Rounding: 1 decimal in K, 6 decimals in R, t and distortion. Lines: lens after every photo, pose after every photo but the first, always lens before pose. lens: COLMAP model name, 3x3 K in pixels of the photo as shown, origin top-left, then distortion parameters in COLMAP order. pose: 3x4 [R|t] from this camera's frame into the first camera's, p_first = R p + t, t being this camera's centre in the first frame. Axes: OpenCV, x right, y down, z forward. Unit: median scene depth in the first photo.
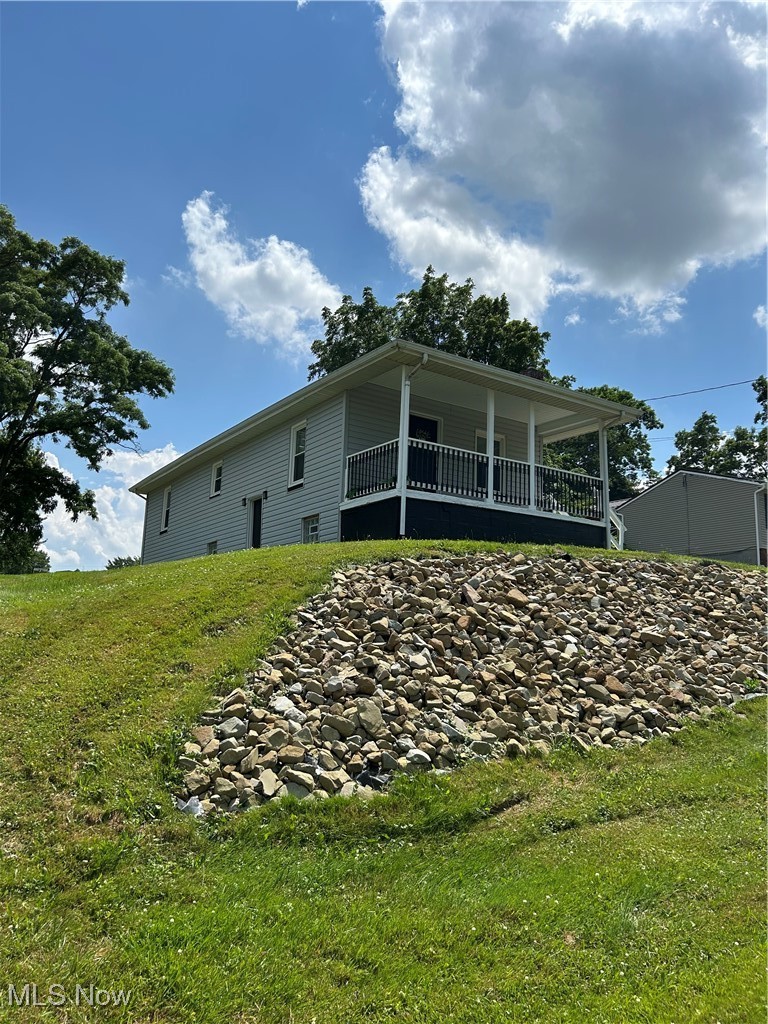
lens RADIAL K [[744.7, 0, 384.9], [0, 744.7, 511.9], [0, 0, 1]] dist [0.004250, -0.007736]
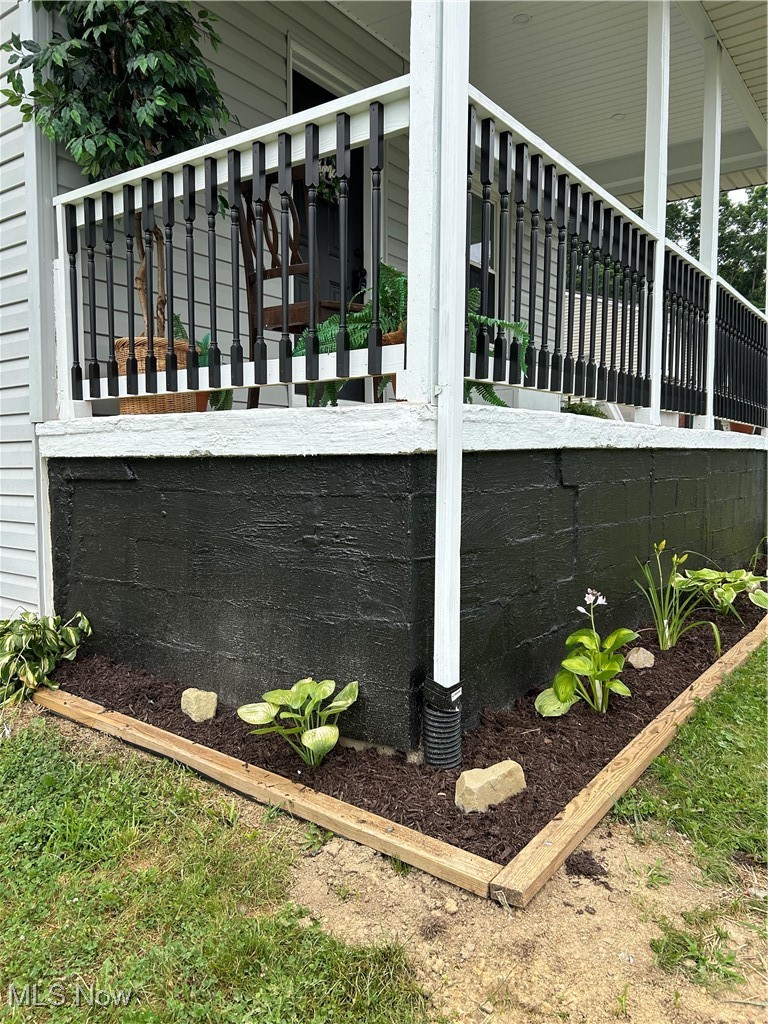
lens RADIAL K [[744.7, 0, 383.6], [0, 744.7, 513.3], [0, 0, 1]] dist [0.004250, -0.007736]
pose [[0.932397, -0.055597, 0.357133, -0.045784], [-0.034473, 0.969914, 0.240994, -0.041657], [-0.359787, -0.237014, 0.902429, 0.764083]]
